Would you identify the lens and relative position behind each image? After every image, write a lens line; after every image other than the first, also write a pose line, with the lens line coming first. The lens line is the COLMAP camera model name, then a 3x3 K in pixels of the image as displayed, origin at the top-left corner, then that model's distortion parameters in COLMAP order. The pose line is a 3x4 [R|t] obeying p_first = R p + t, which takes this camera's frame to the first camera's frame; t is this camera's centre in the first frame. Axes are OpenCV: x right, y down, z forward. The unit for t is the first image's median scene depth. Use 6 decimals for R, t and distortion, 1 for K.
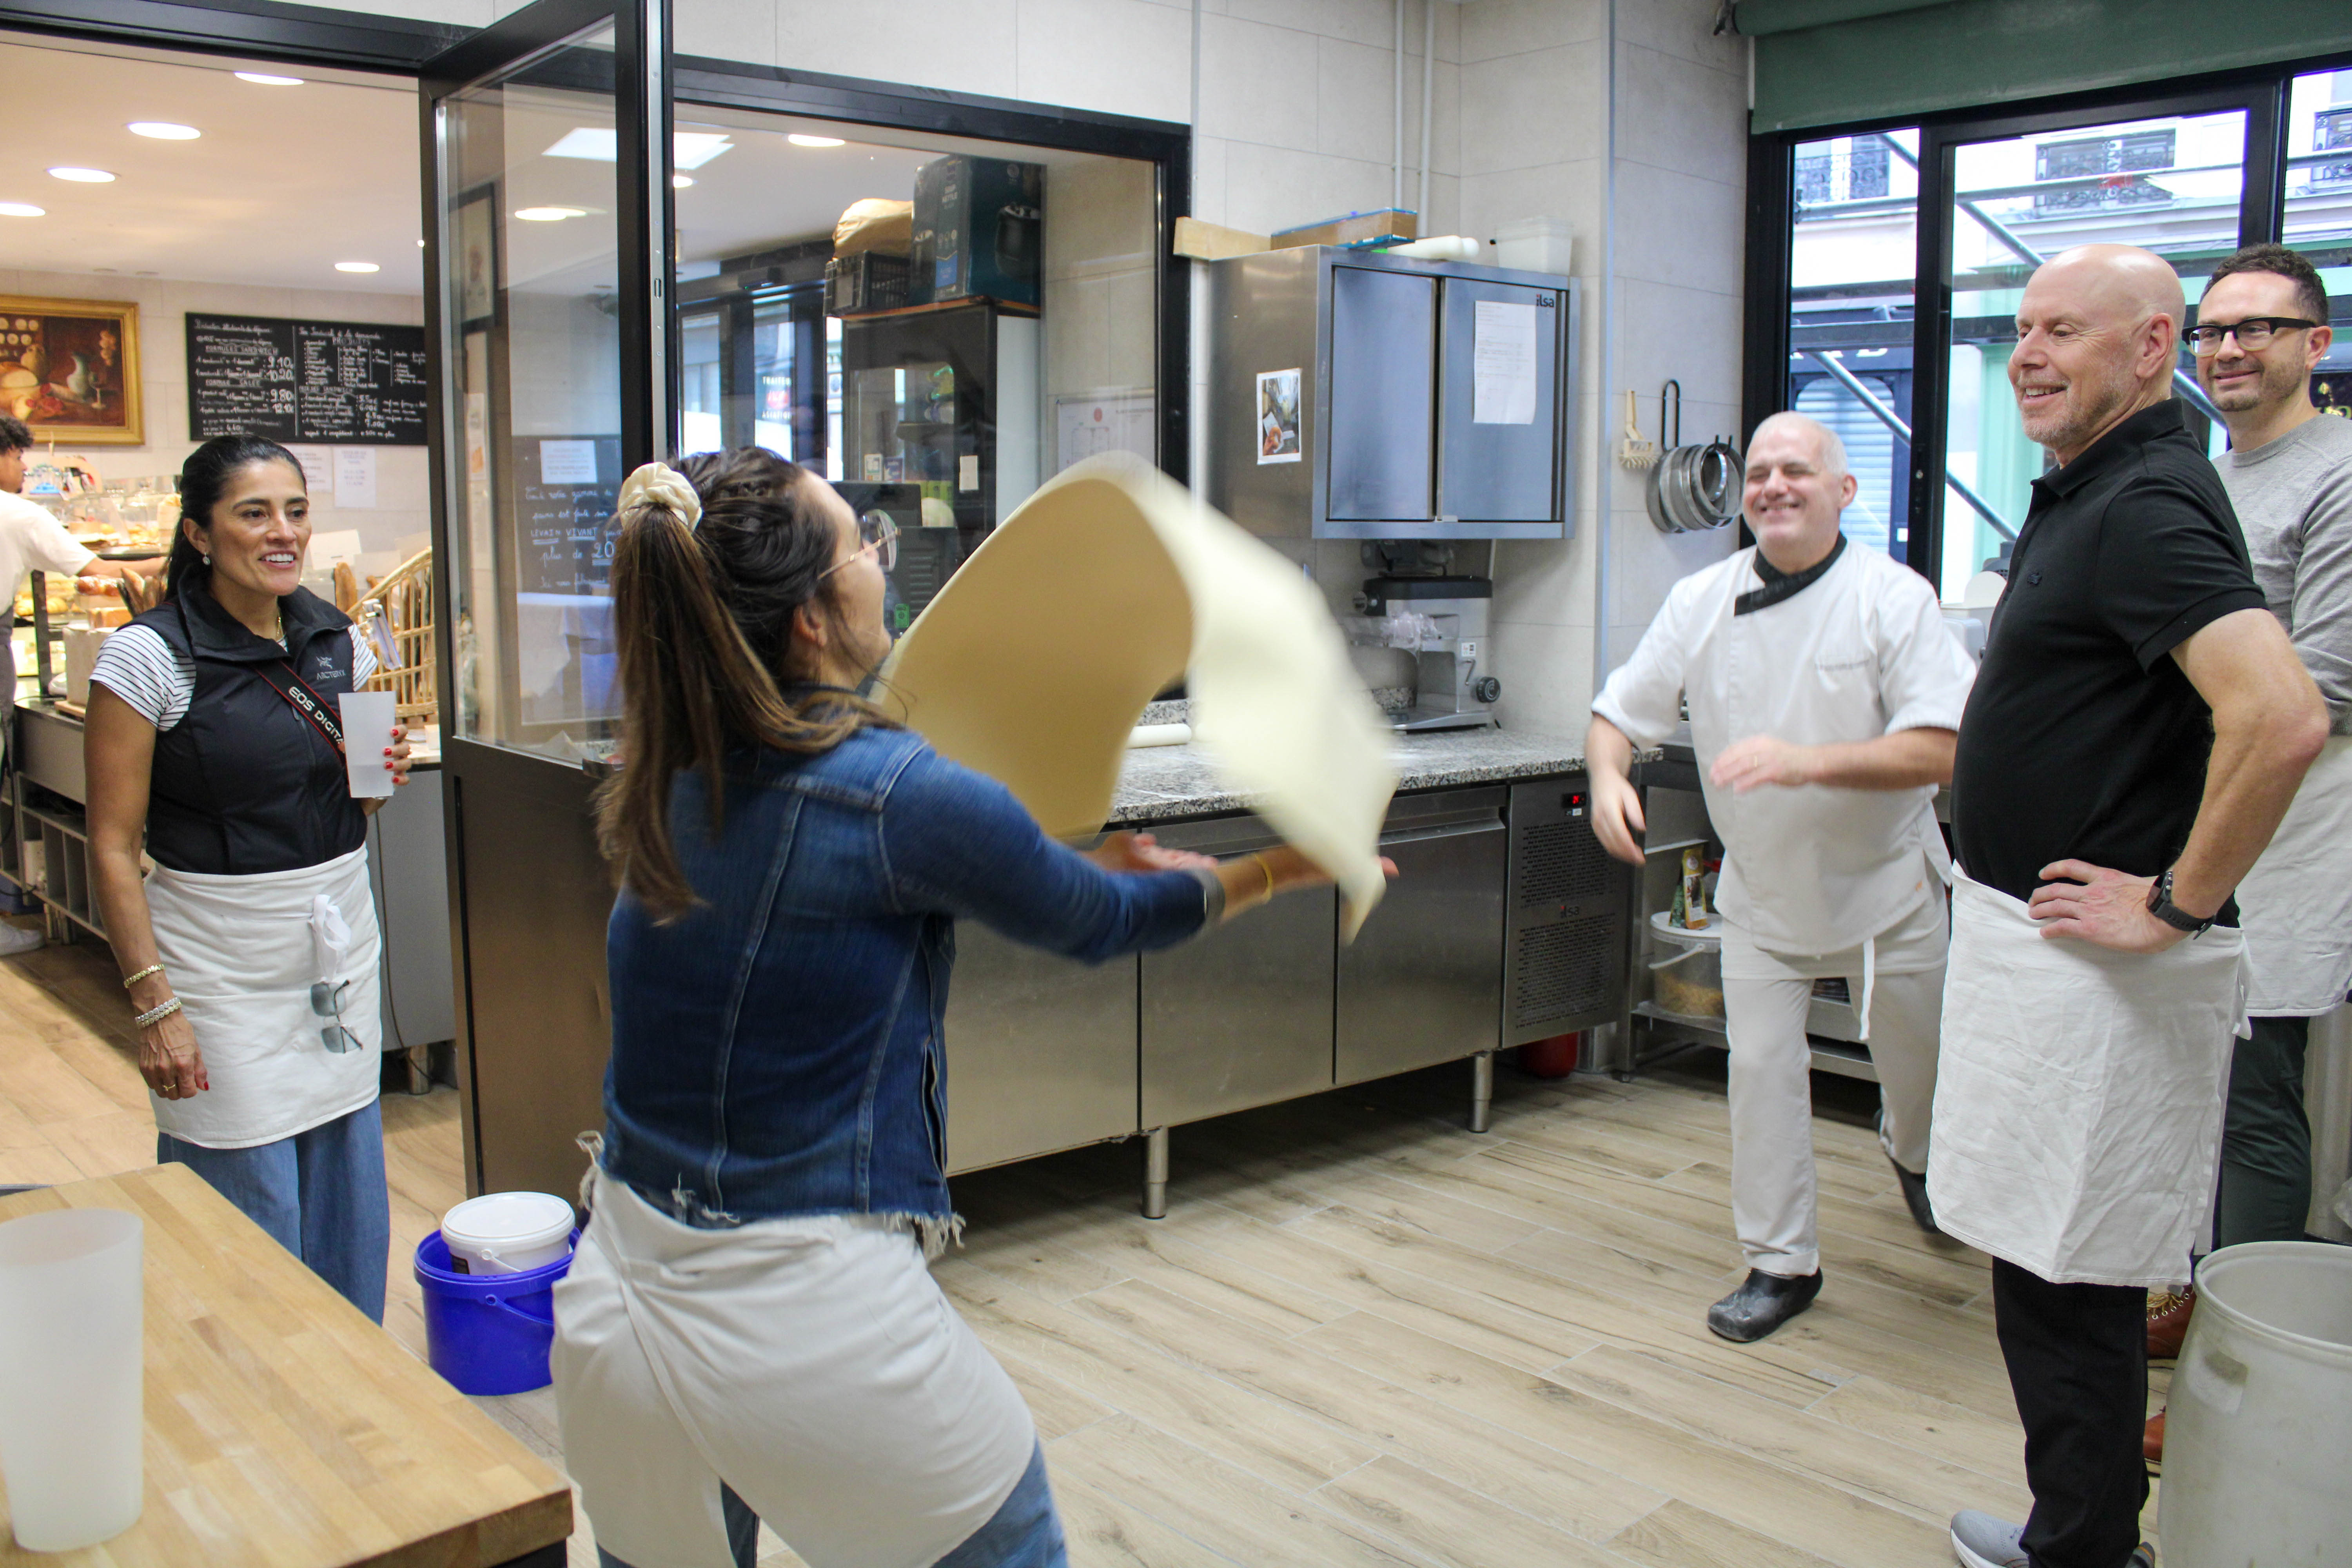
lens RADIAL K [[1962.5, 0, 1176.0], [0, 1962.5, 784.0], [0, 0, 1]] dist [-0.172540, 0.160090]
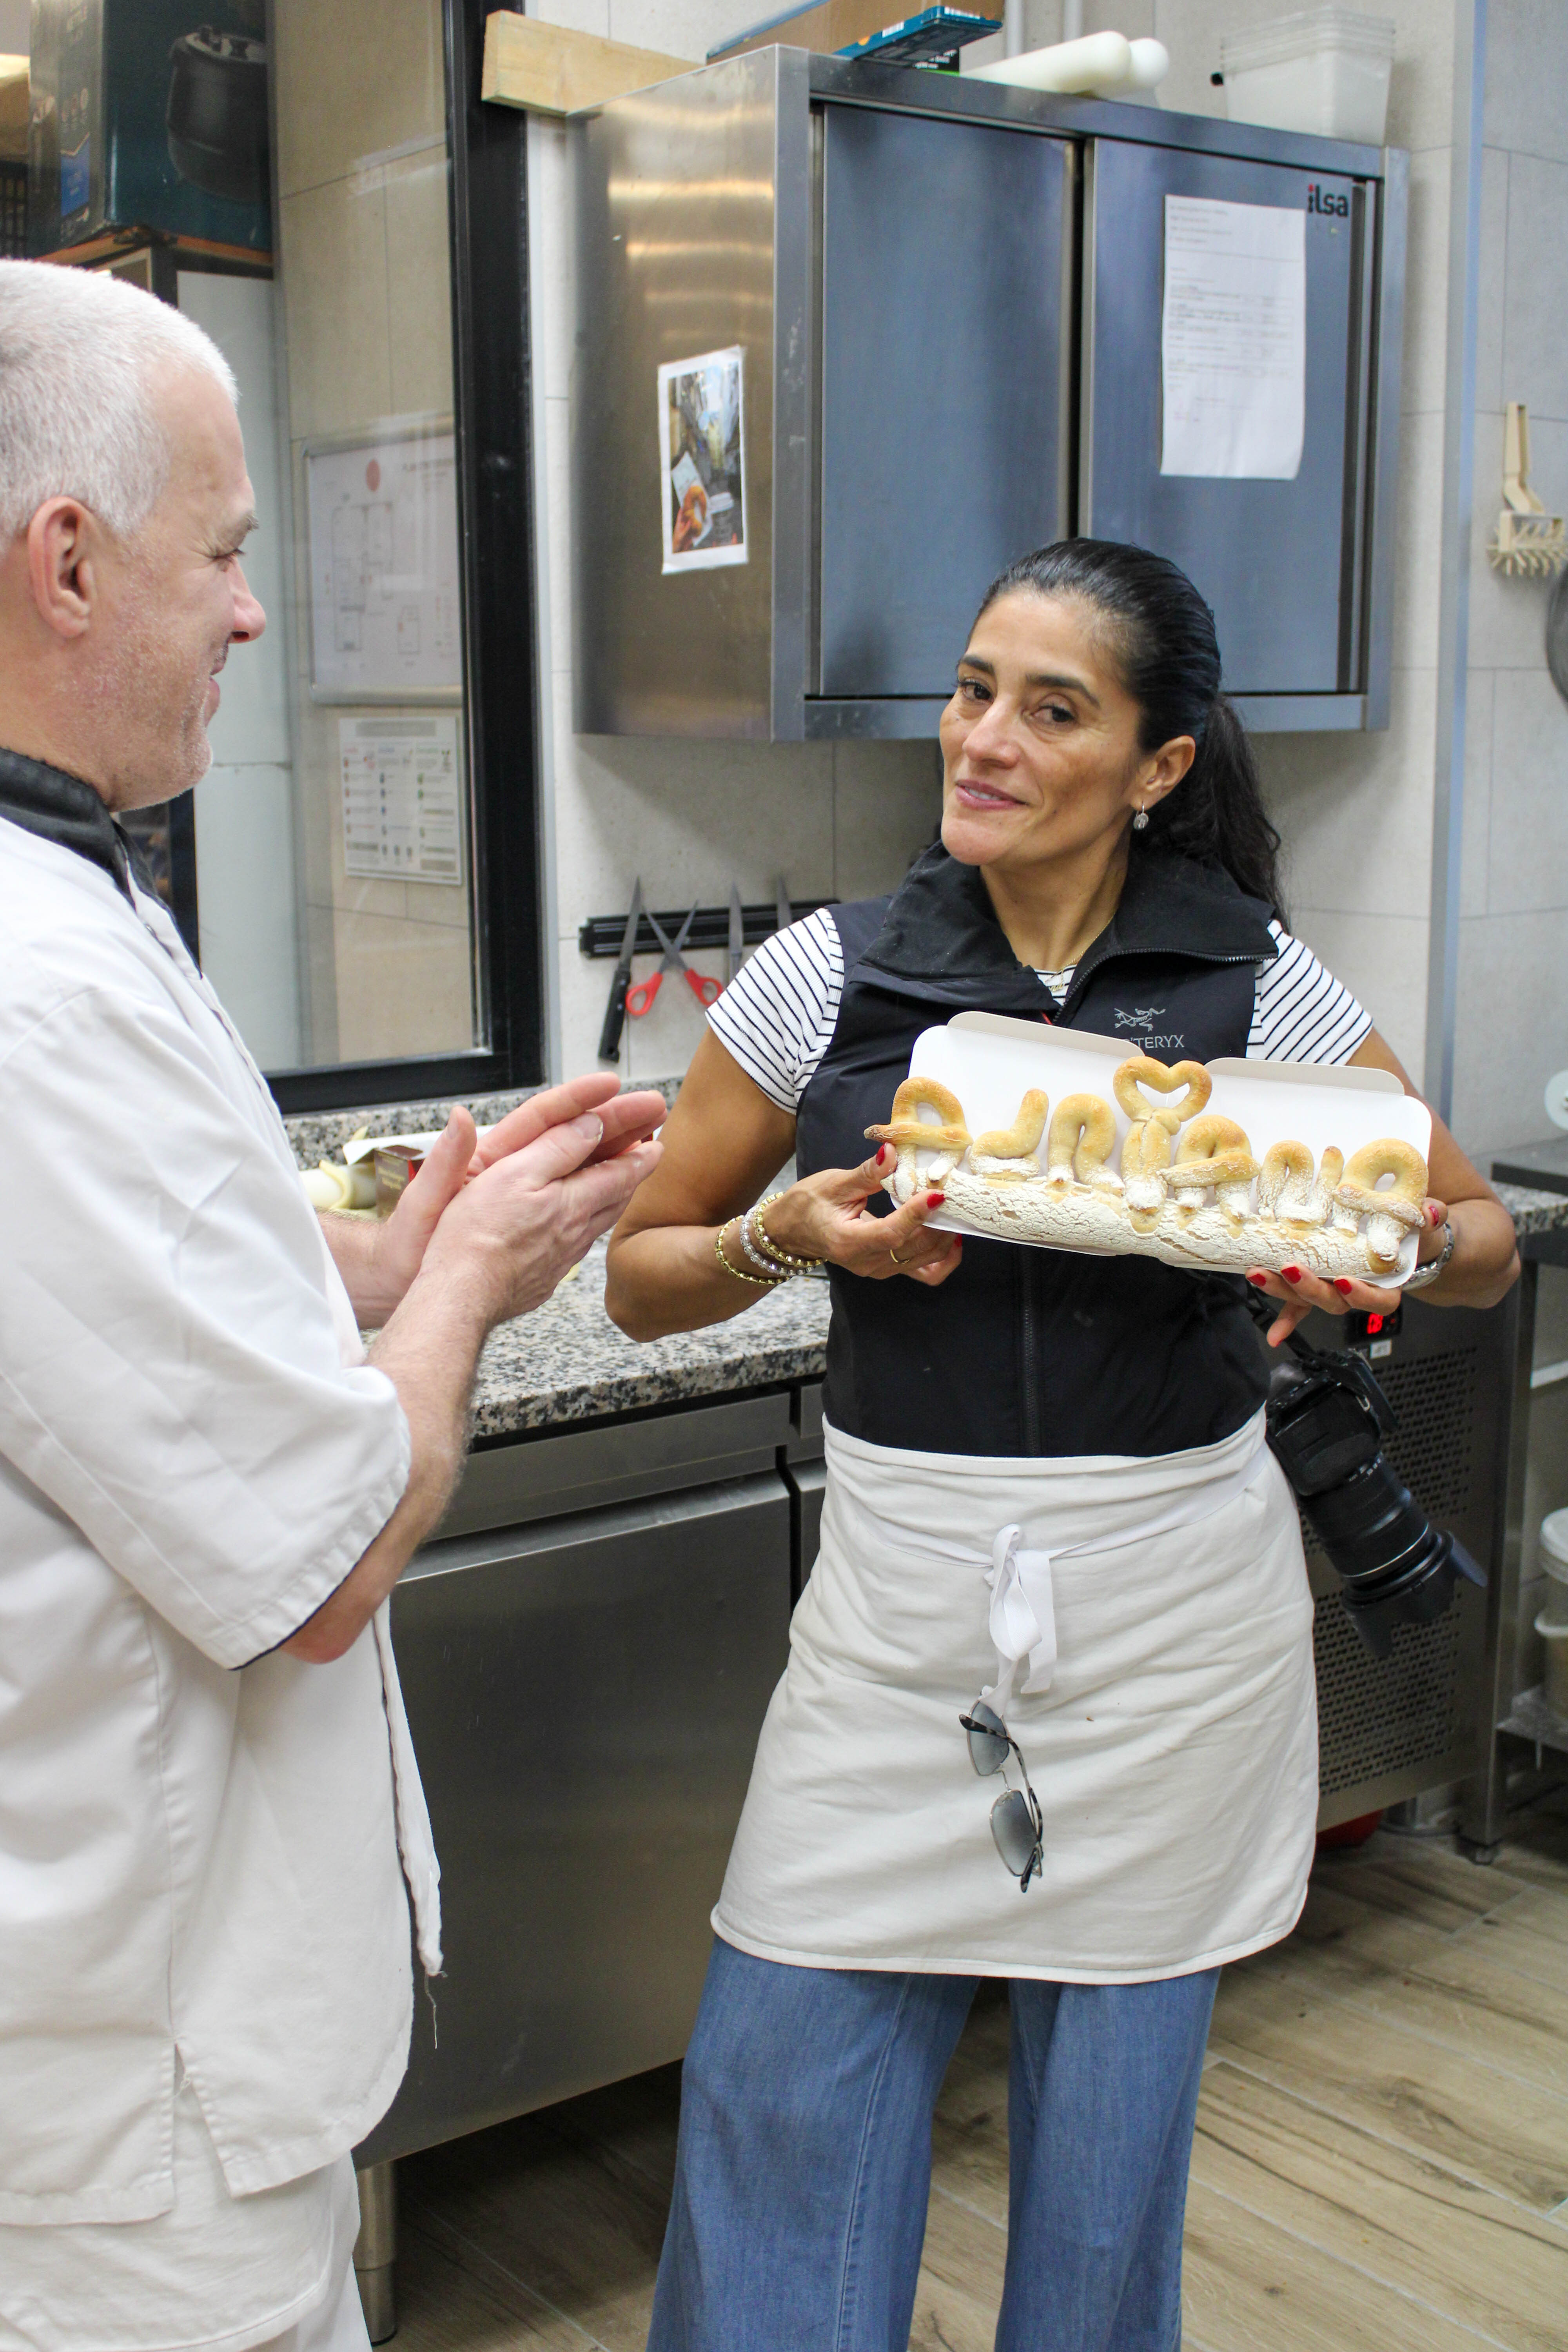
lens RADIAL K [[2580.2, 0, 789.7], [0, 2580.2, 1199.2], [0, 0, 1]] dist [-0.107360, 0.126812]
pose [[0.999078, -0.000413, -0.042927, 0.086244], [0.003244, 0.997821, 0.065902, -0.053791], [0.042806, -0.065981, 0.996902, 0.368594]]
